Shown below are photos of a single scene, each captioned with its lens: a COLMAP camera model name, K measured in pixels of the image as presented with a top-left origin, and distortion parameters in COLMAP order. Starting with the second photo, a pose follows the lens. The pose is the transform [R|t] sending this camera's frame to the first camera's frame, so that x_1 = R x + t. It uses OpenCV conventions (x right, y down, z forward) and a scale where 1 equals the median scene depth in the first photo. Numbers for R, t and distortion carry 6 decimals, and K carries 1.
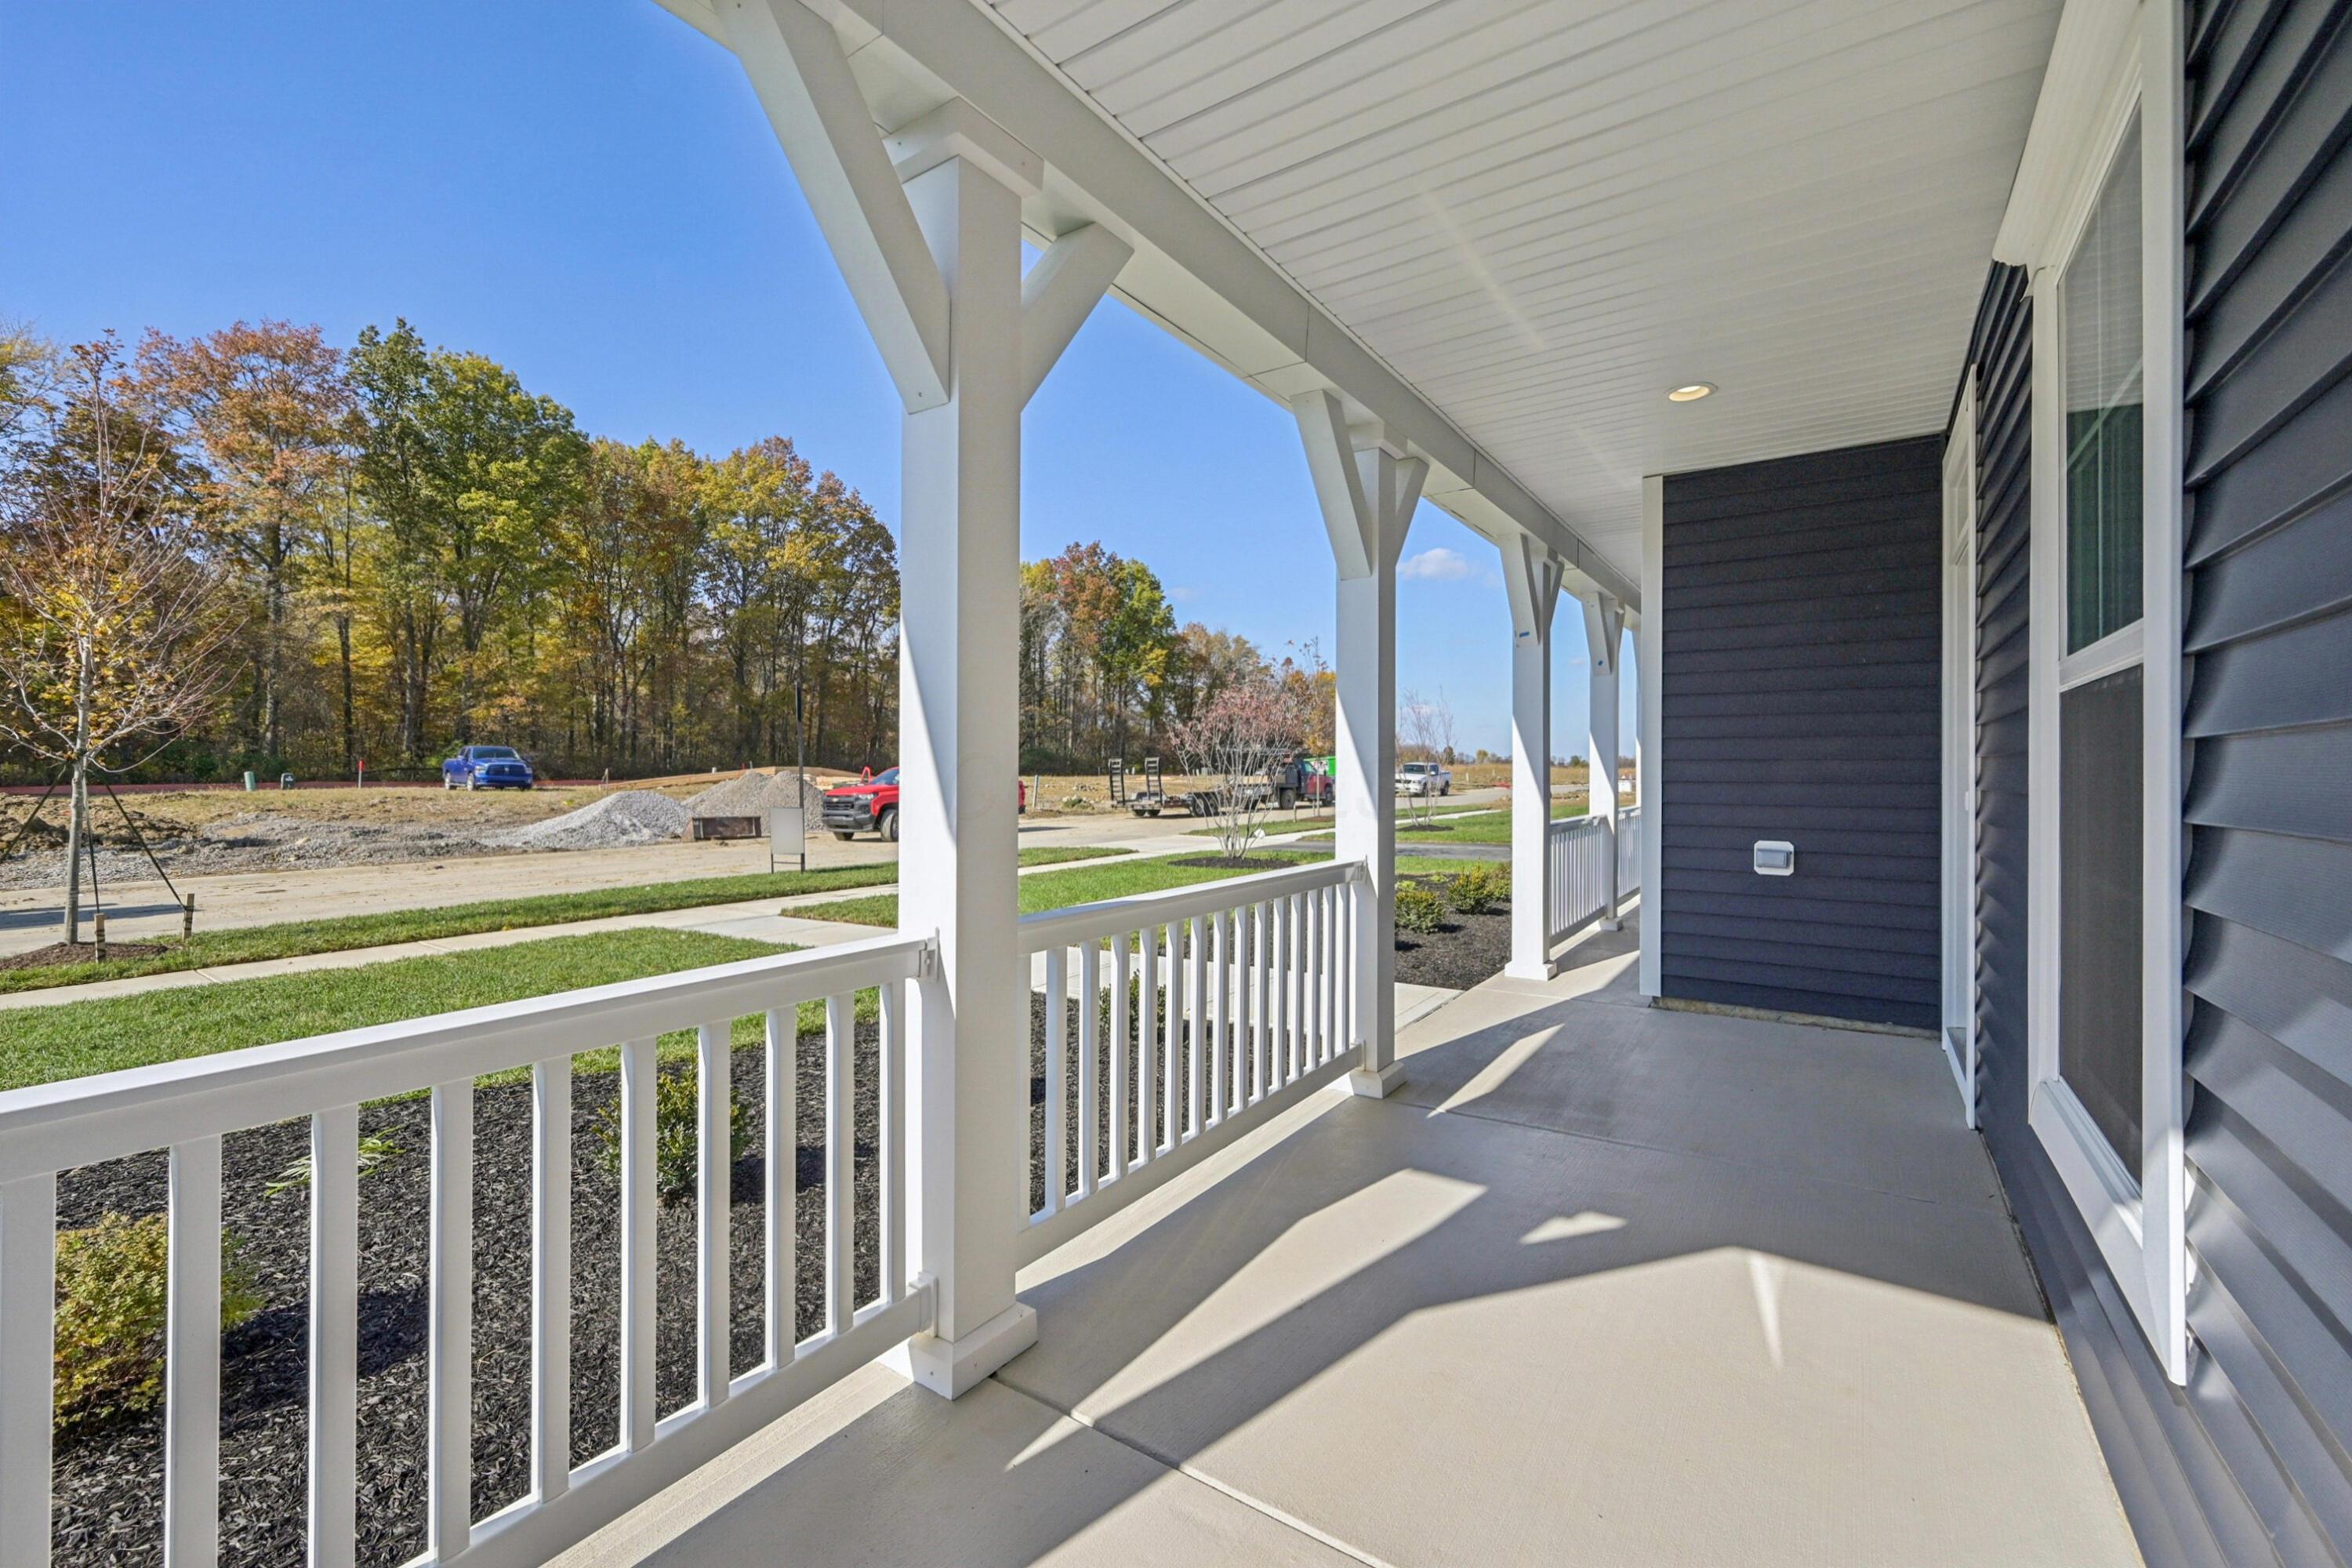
lens RADIAL K [[966.8, 0, 1178.5], [0, 966.8, 767.5], [0, 0, 1]] dist [0.000048, 0.000064]
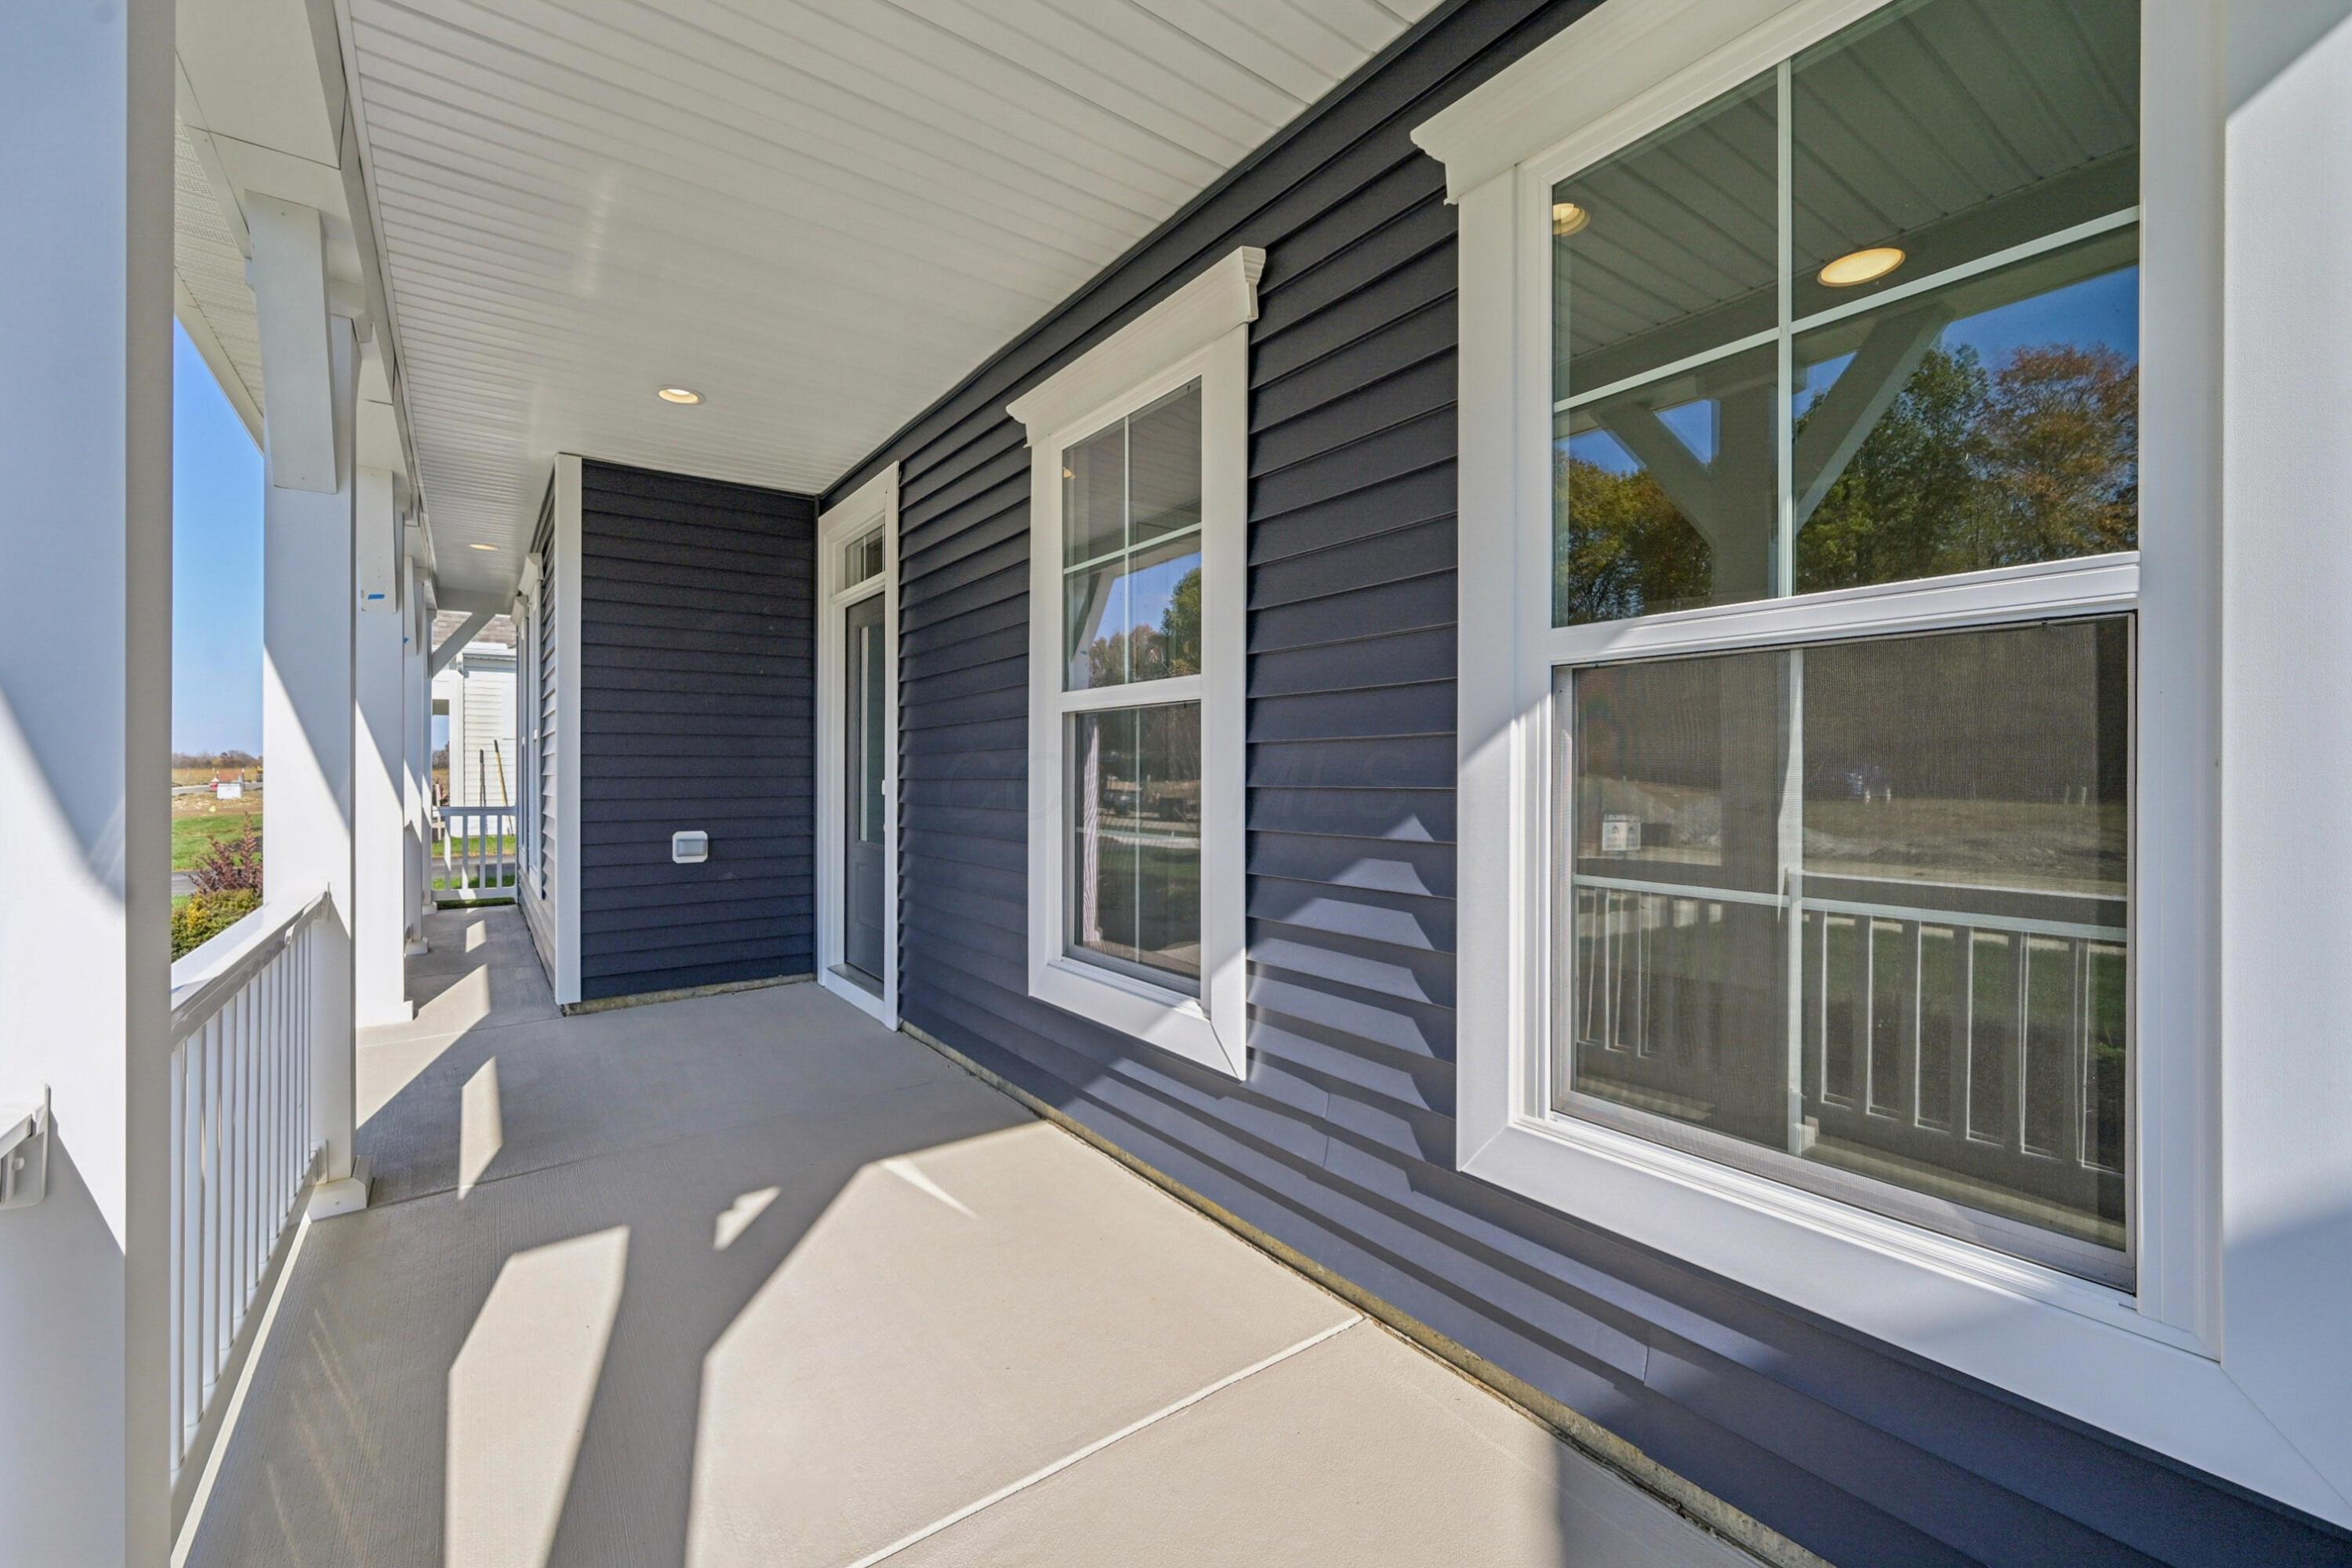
lens RADIAL K [[955.8, 0, 1176.0], [0, 955.8, 784.0], [0, 0, 1]] dist [-0.000499, -0.000107]
pose [[0.328015, -0.018437, 0.944493, -0.230720], [0.002014, 0.999821, 0.018817, 0.004566], [-0.944670, -0.004270, 0.327993, 0.149441]]
